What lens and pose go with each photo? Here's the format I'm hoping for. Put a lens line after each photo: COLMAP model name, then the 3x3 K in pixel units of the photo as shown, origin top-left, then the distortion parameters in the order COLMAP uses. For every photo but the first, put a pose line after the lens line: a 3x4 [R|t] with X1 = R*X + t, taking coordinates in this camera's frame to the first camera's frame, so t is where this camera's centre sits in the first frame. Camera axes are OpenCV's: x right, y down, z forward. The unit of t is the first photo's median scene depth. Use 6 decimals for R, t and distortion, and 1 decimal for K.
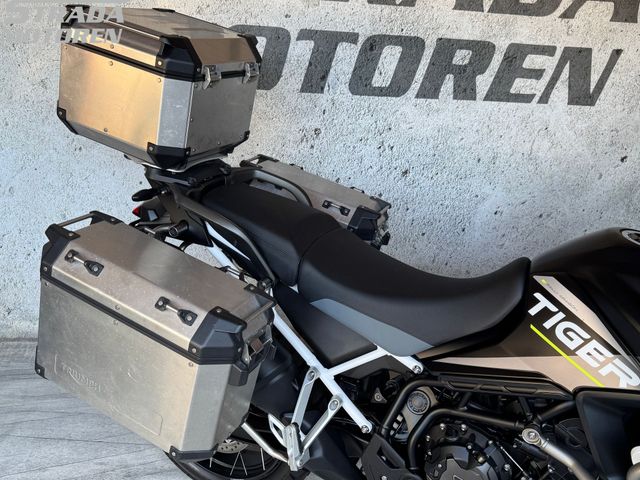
lens RADIAL K [[608.2, 0, 320.0], [0, 608.2, 240.0], [0, 0, 1]] dist [0.132907, -0.263728]
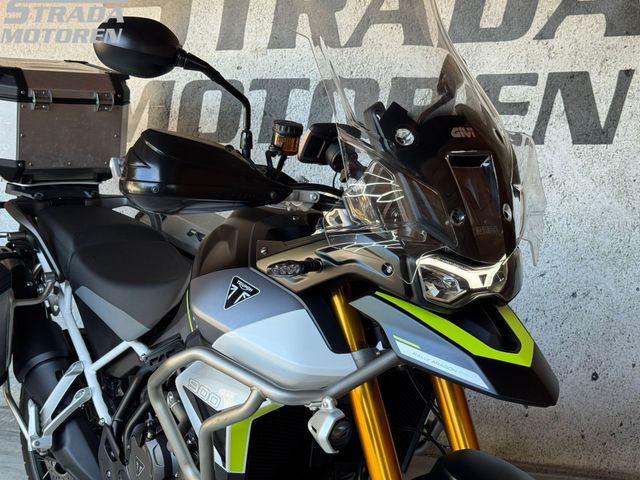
lens RADIAL K [[924.8, 0, 329.8], [0, 924.8, 247.9], [0, 0, 1]] dist [0.155389, -0.159952]
pose [[0.888365, -0.010454, -0.459019, 0.710616], [-0.104882, 0.968687, -0.225046, 0.220233], [0.446998, 0.248066, 0.859451, -0.132055]]
